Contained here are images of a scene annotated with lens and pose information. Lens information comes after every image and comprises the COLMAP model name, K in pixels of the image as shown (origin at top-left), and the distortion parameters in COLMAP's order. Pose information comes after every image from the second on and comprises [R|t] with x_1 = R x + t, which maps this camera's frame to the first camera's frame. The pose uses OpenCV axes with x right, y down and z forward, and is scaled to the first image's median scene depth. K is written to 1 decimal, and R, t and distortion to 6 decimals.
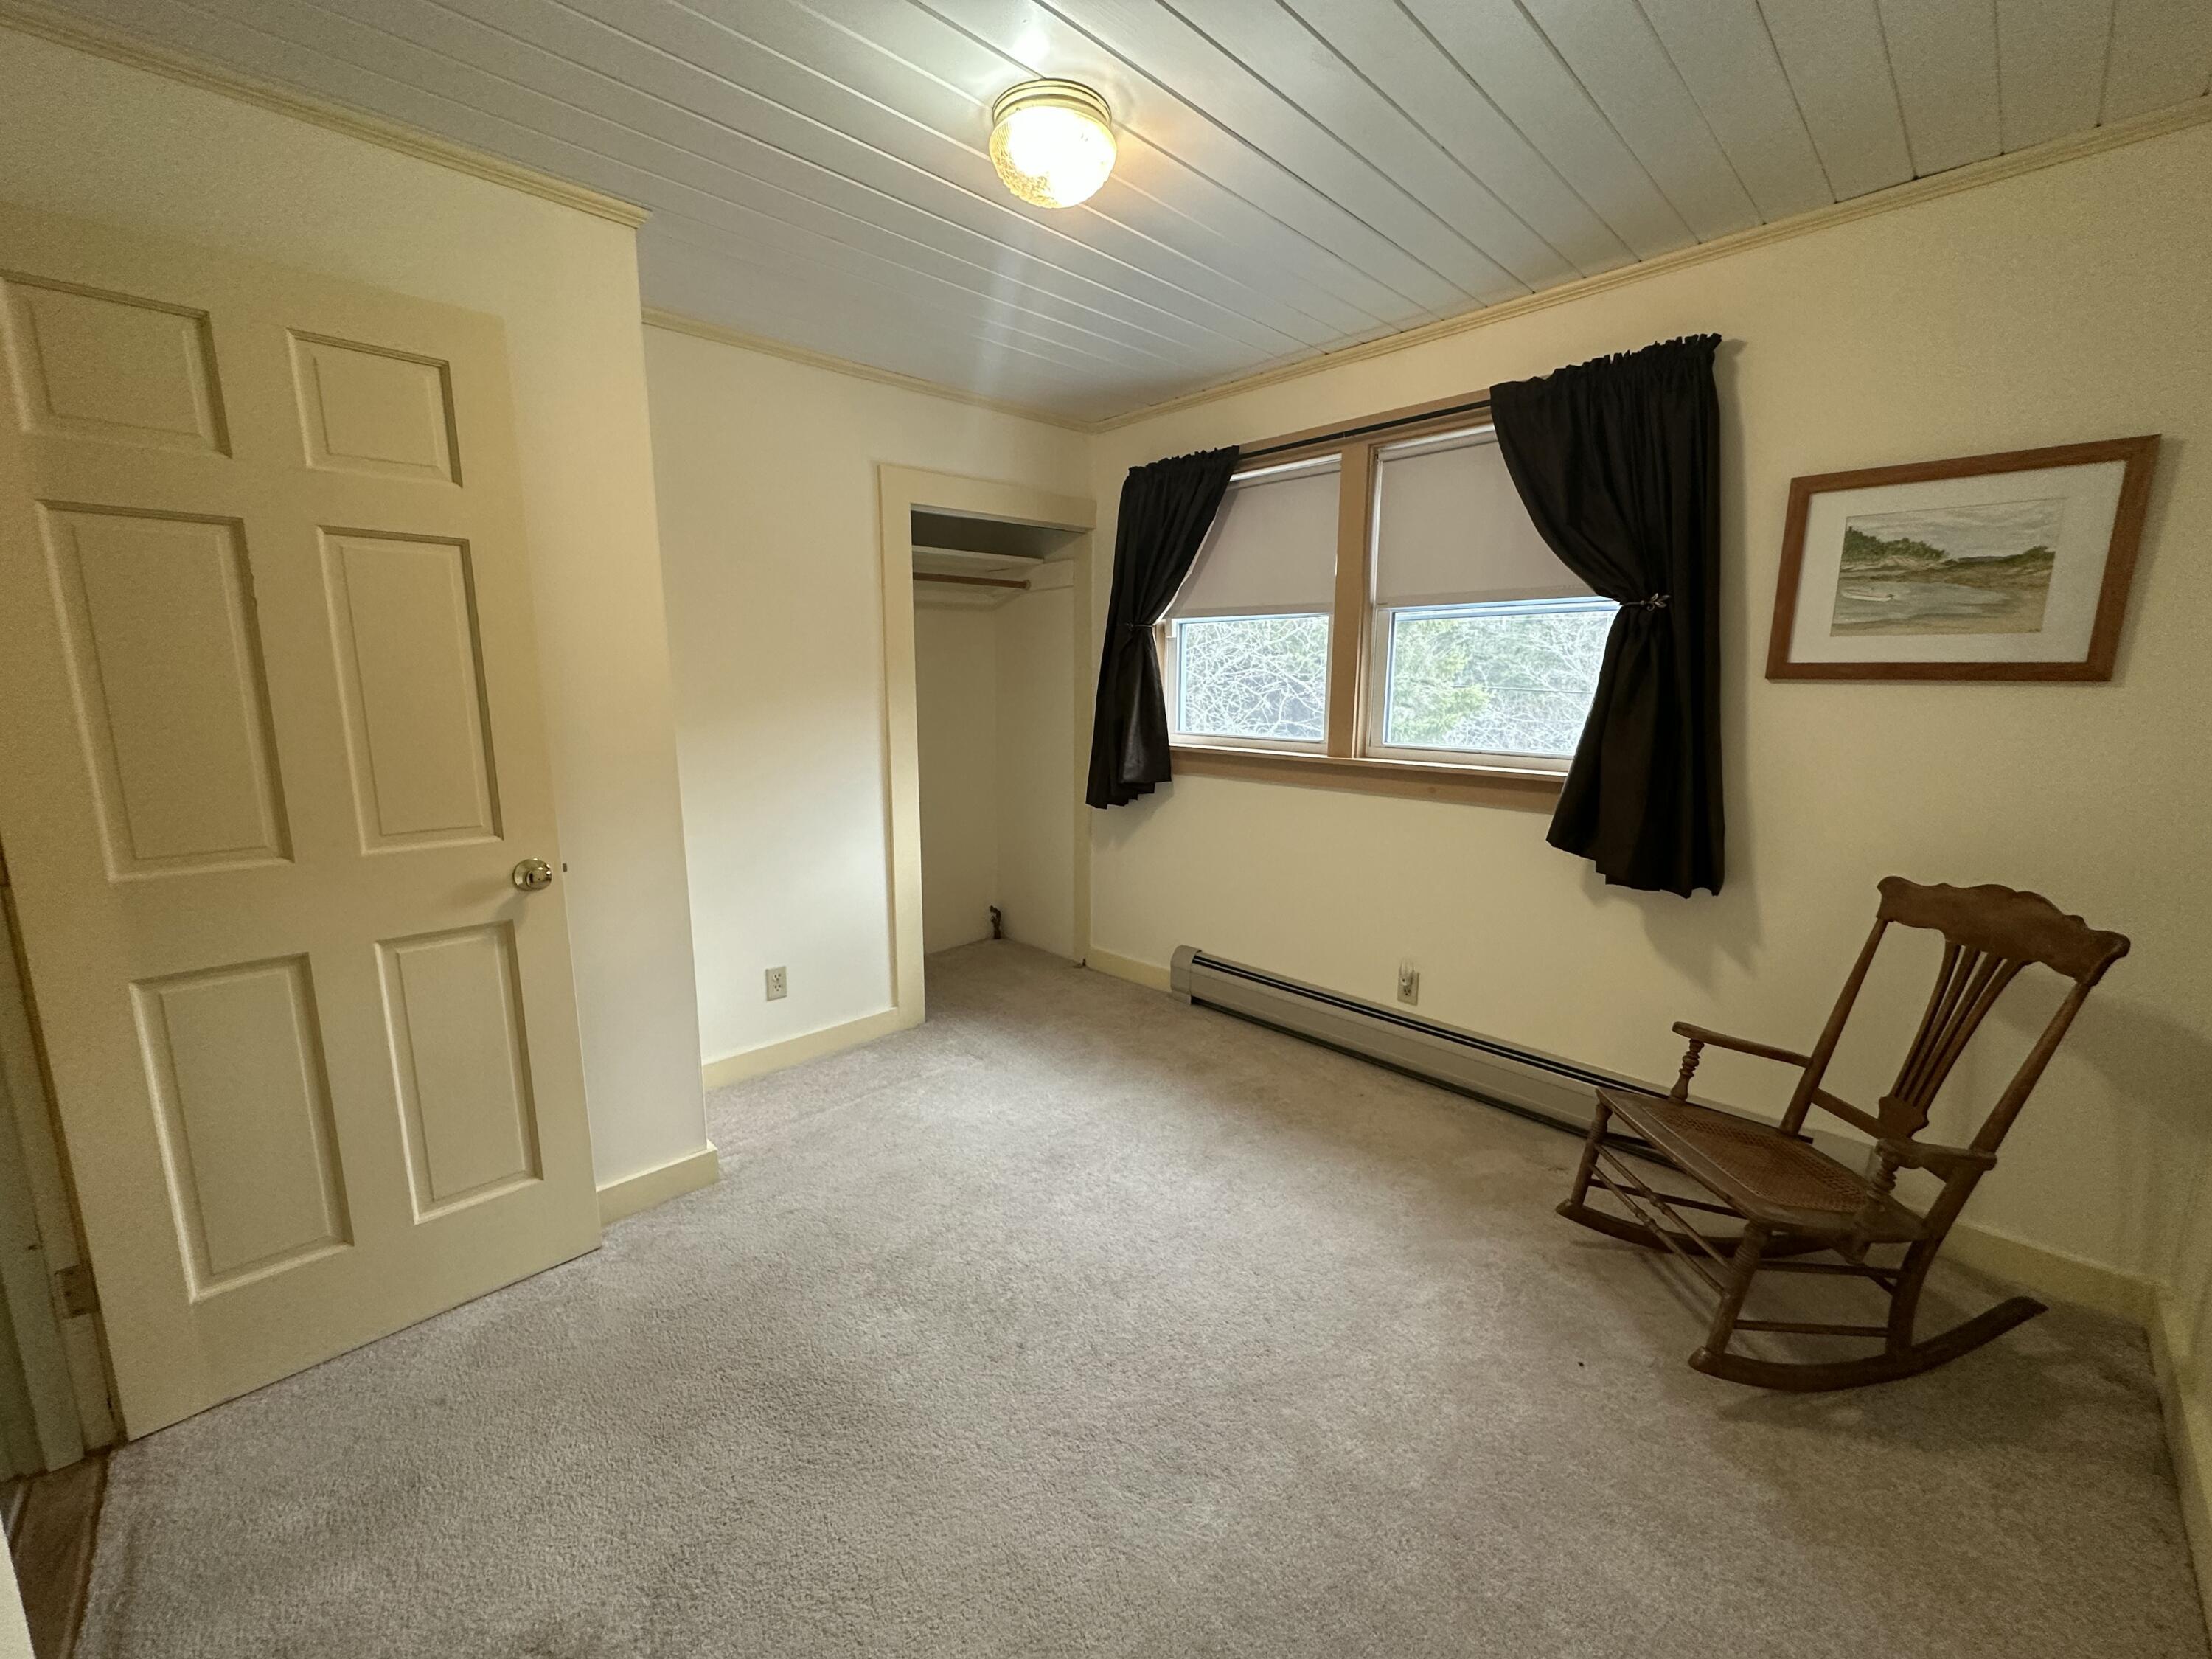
lens RADIAL K [[879.5, 0, 1103.5], [0, 879.5, 829.6], [0, 0, 1]] dist [-0.013429, 0.000070]
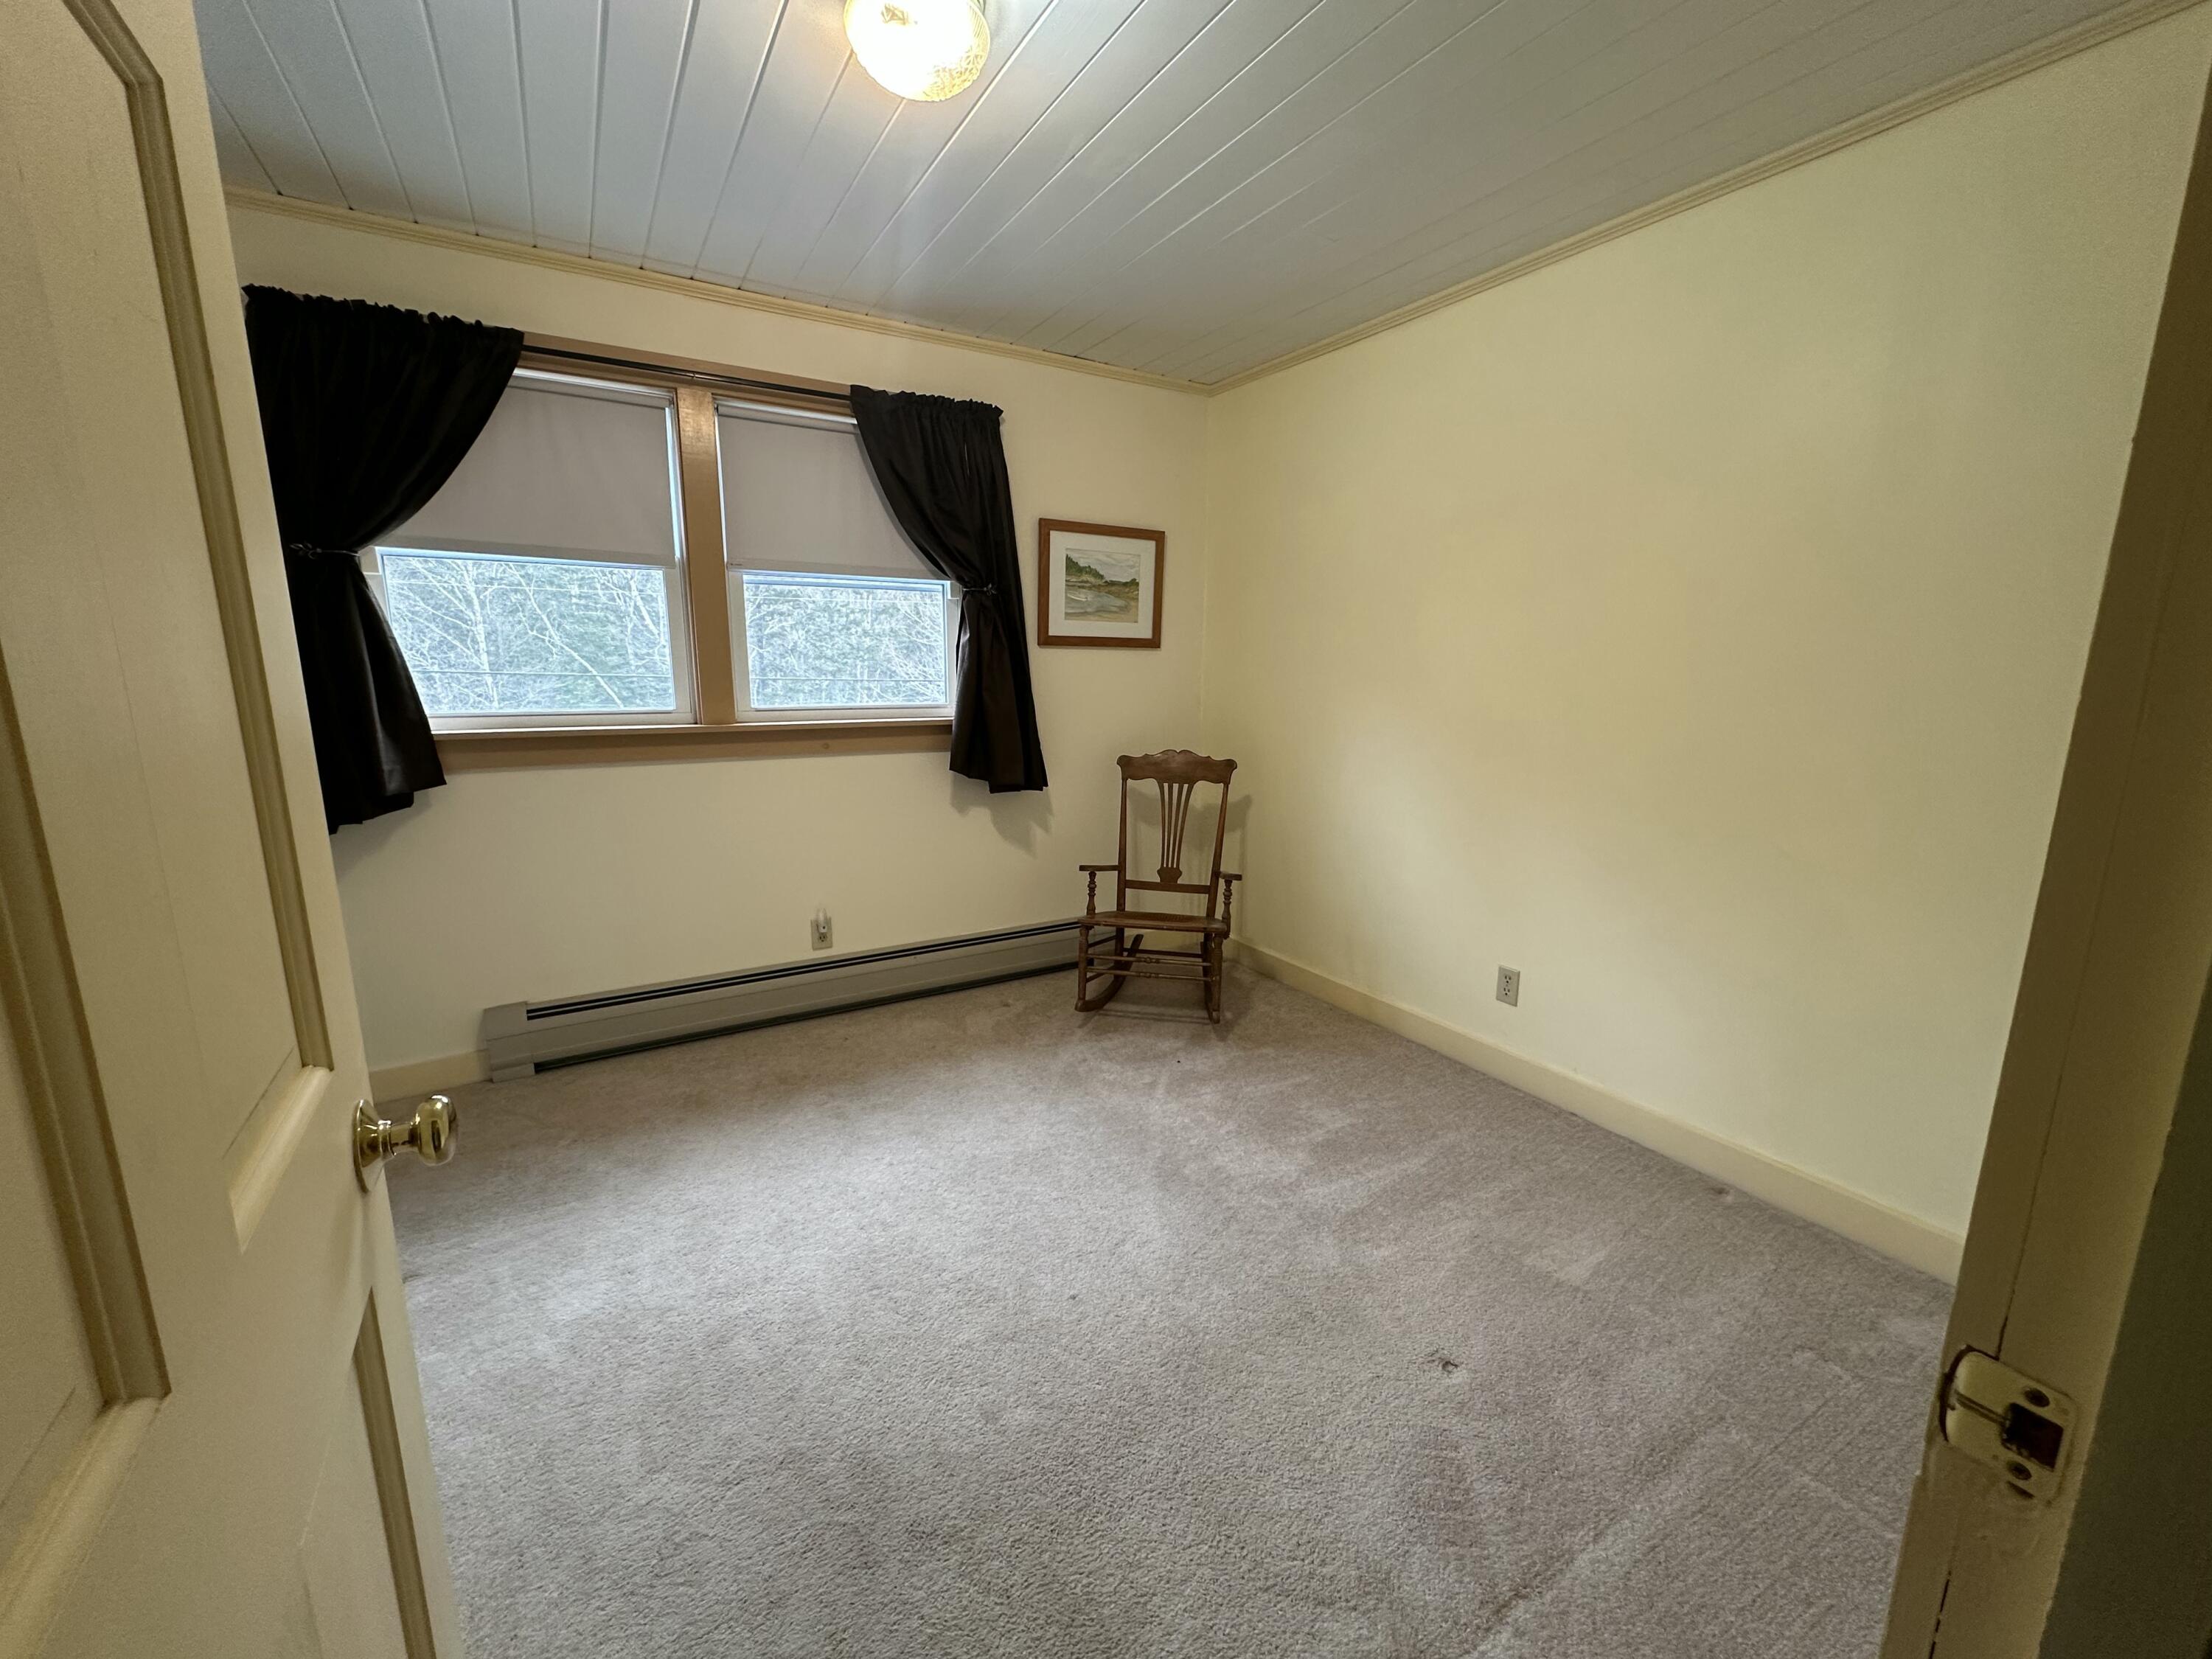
lens RADIAL K [[874.0, 0, 1106.8], [0, 874.0, 834.4], [0, 0, 1]] dist [0.000714, -0.010573]
pose [[0.218008, -0.186206, 0.958019, -0.710110], [0.160992, 0.975043, 0.152880, -0.055893], [-0.962577, 0.120905, 0.242545, 0.489403]]
